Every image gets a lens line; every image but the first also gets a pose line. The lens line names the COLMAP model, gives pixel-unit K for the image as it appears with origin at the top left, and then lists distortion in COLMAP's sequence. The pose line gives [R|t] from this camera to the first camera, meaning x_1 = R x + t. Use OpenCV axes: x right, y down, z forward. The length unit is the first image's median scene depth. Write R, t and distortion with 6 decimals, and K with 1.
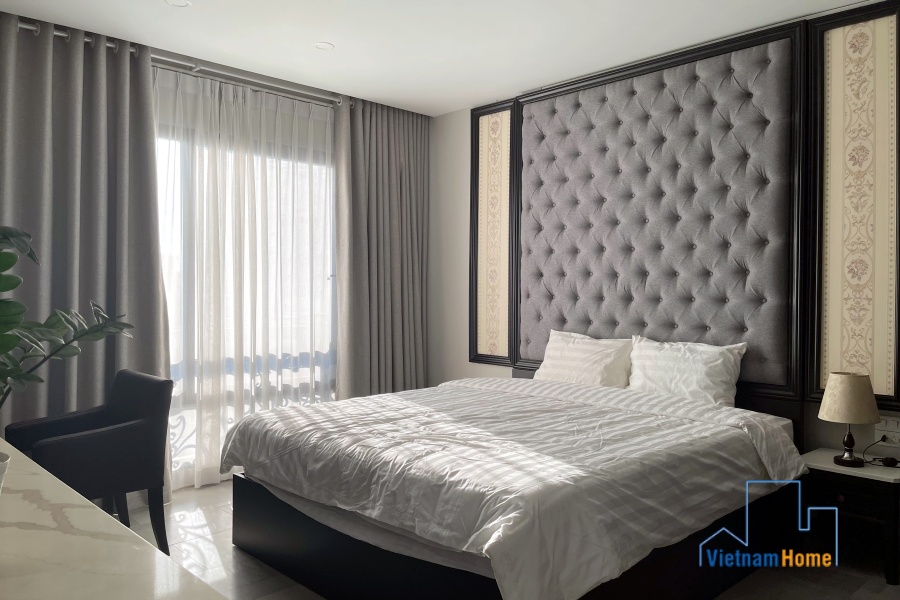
lens RADIAL K [[691.2, 0, 440.4], [0, 691.2, 304.6], [0, 0, 1]] dist [0.062049, -0.049746]
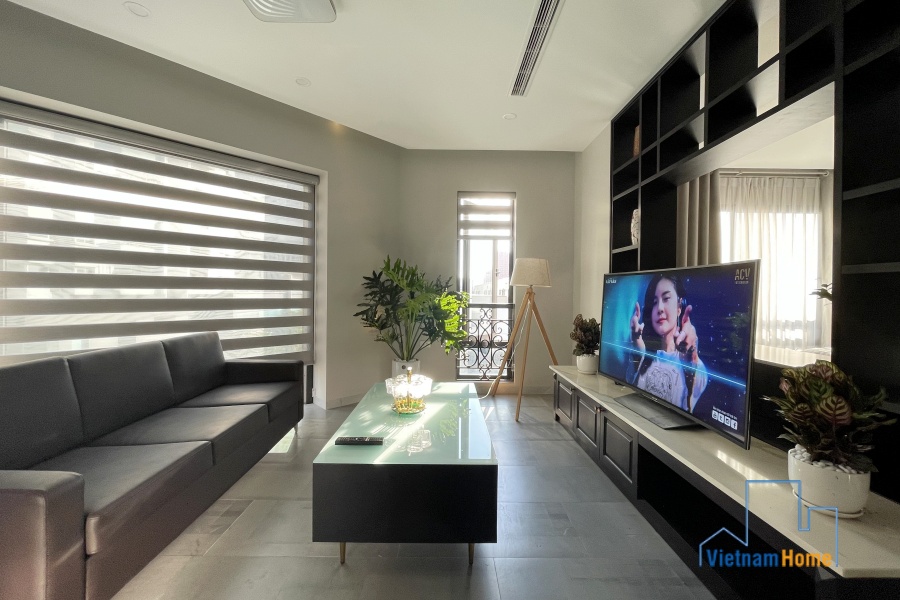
lens RADIAL K [[363.5, 0, 449.7], [0, 363.5, 292.2], [0, 0, 1]] dist [-0.000226, -0.000845]
pose [[0.725727, 0.008609, -0.687929, -0.214466], [-0.027186, 0.999500, -0.016172, 0.035625], [0.687445, 0.030438, 0.725598, -0.278085]]
